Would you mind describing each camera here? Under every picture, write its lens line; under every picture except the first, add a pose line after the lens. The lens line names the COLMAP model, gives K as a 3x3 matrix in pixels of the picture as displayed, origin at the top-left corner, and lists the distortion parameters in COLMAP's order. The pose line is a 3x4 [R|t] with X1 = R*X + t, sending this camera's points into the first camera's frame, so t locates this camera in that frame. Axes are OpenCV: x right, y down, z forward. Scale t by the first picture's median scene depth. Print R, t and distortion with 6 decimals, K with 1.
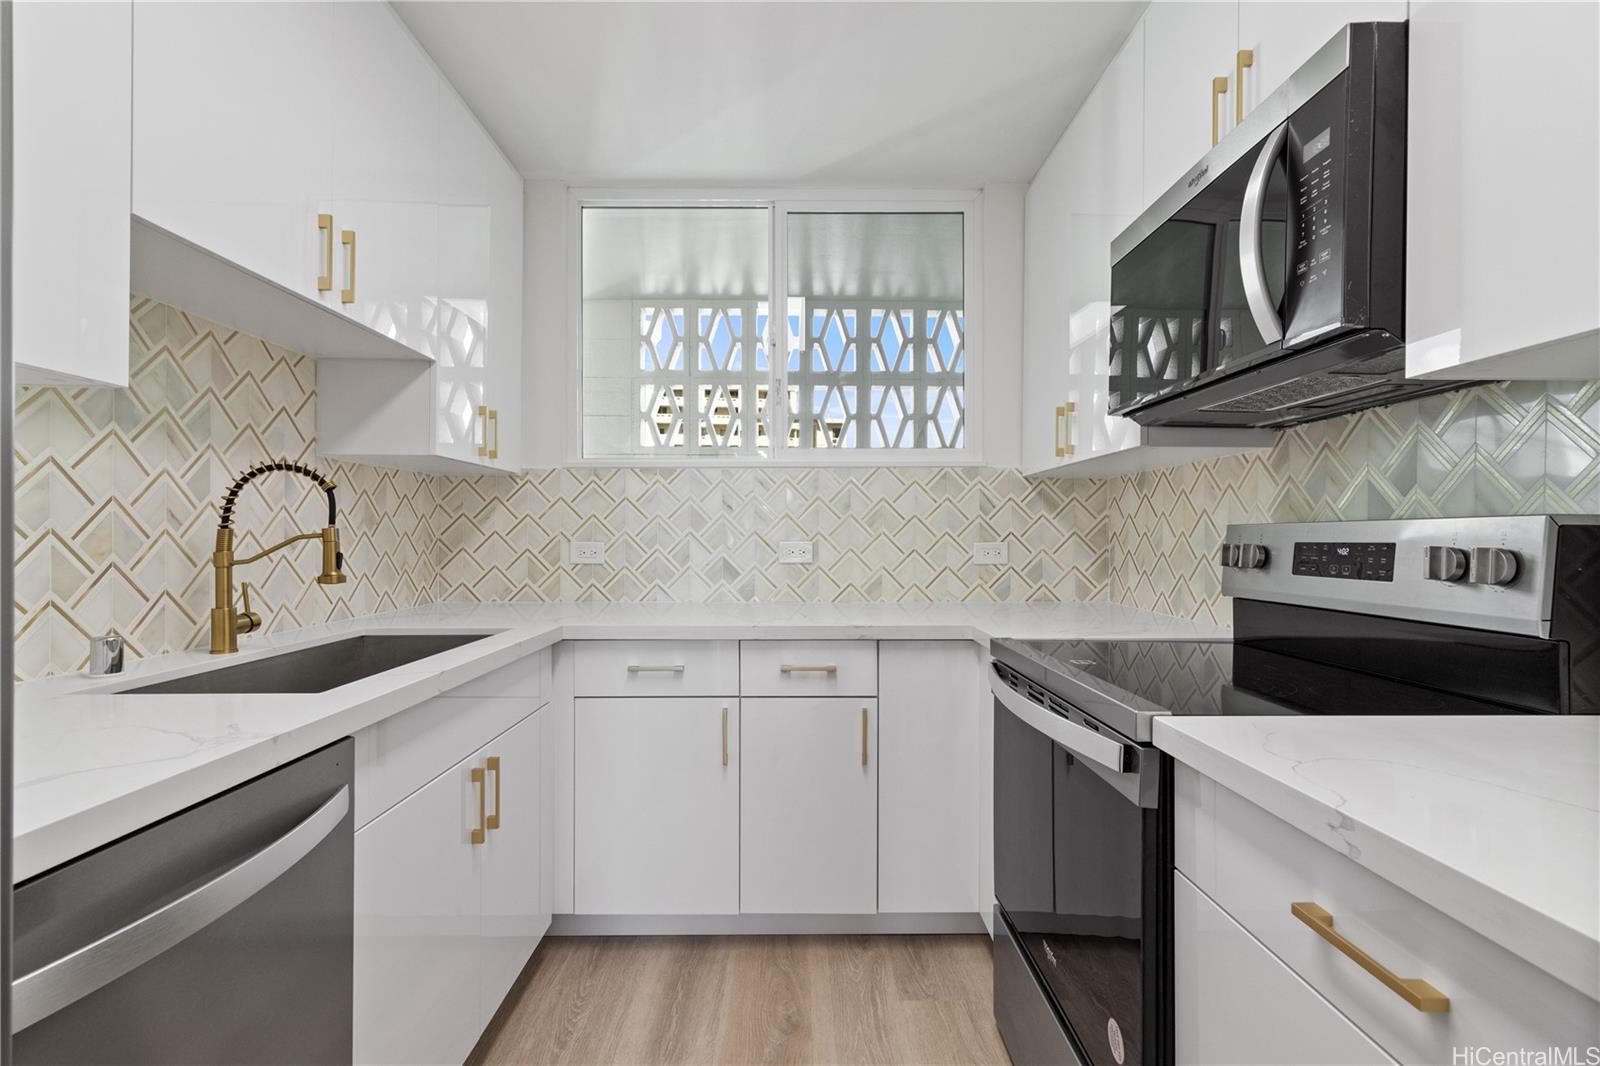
lens RADIAL K [[743.8, 0, 800.0], [0, 743.8, 533.0], [0, 0, 1]] dist [0.012813, 0.000117]
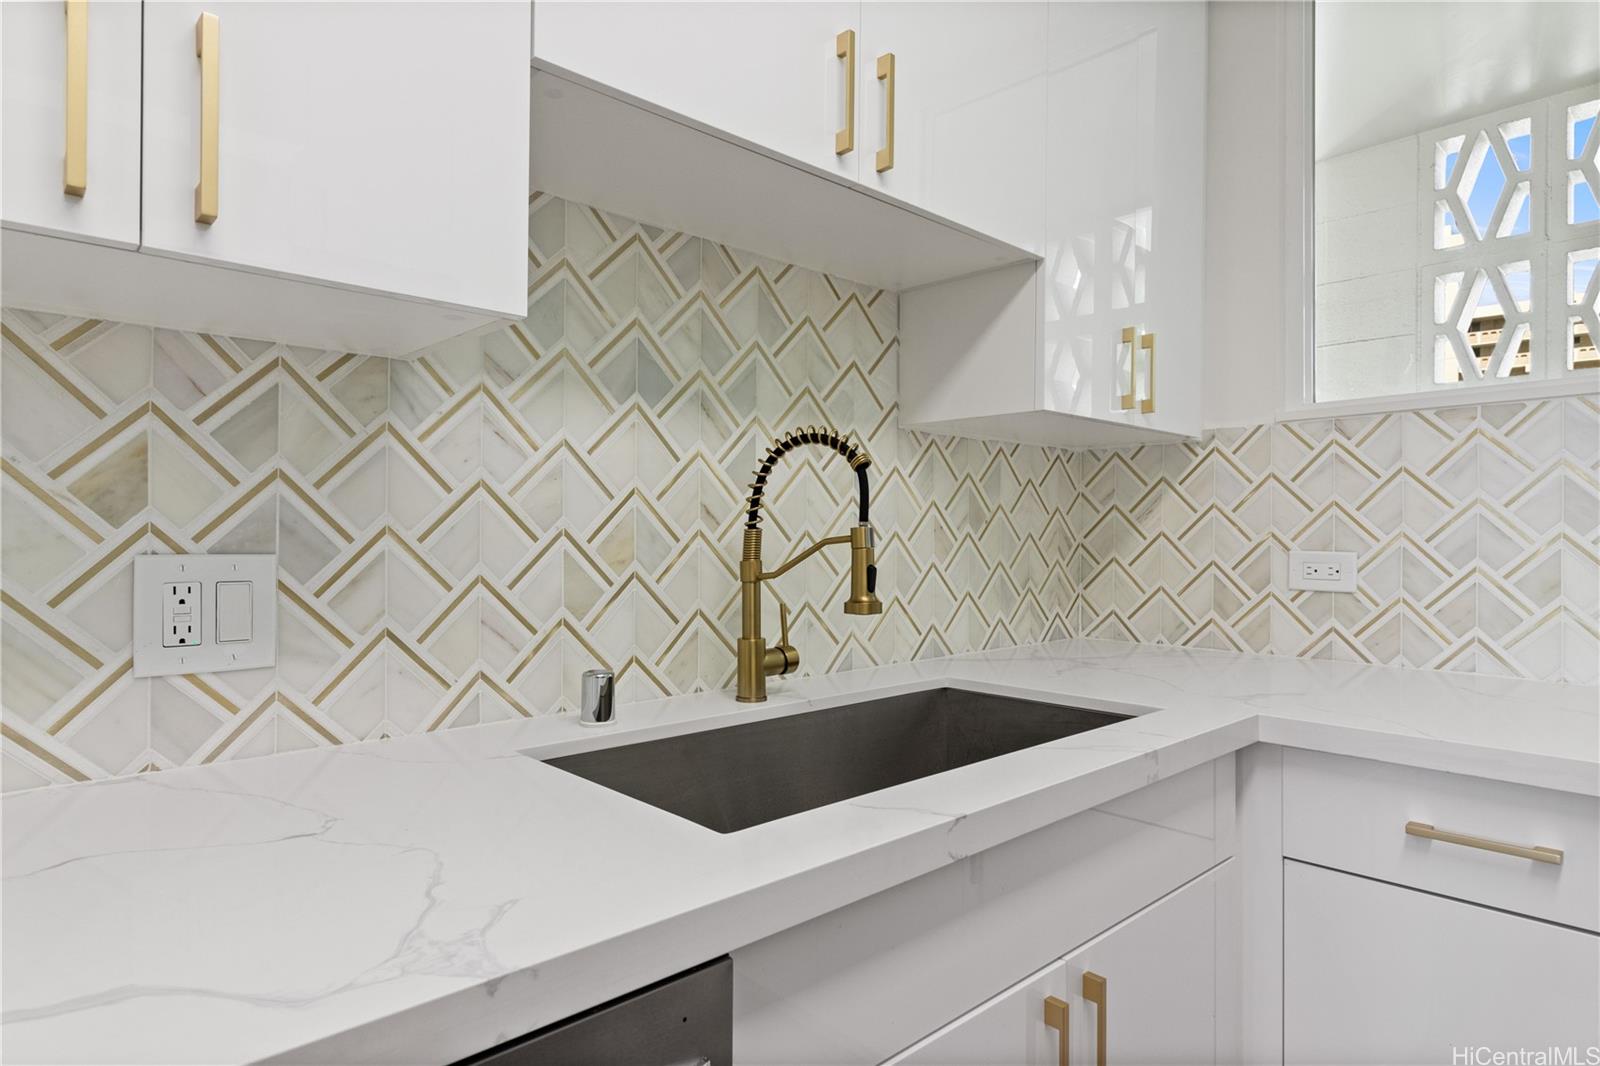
lens RADIAL K [[897.9, 0, 800.0], [0, 897.9, 533.0], [0, 0, 1]] dist [-0.000826, 0.000775]
pose [[0.678294, -0.001231, -0.734789, -0.094659], [-0.000753, 0.999997, -0.002371, 0.000134], [0.734790, 0.002162, 0.678291, 0.425159]]
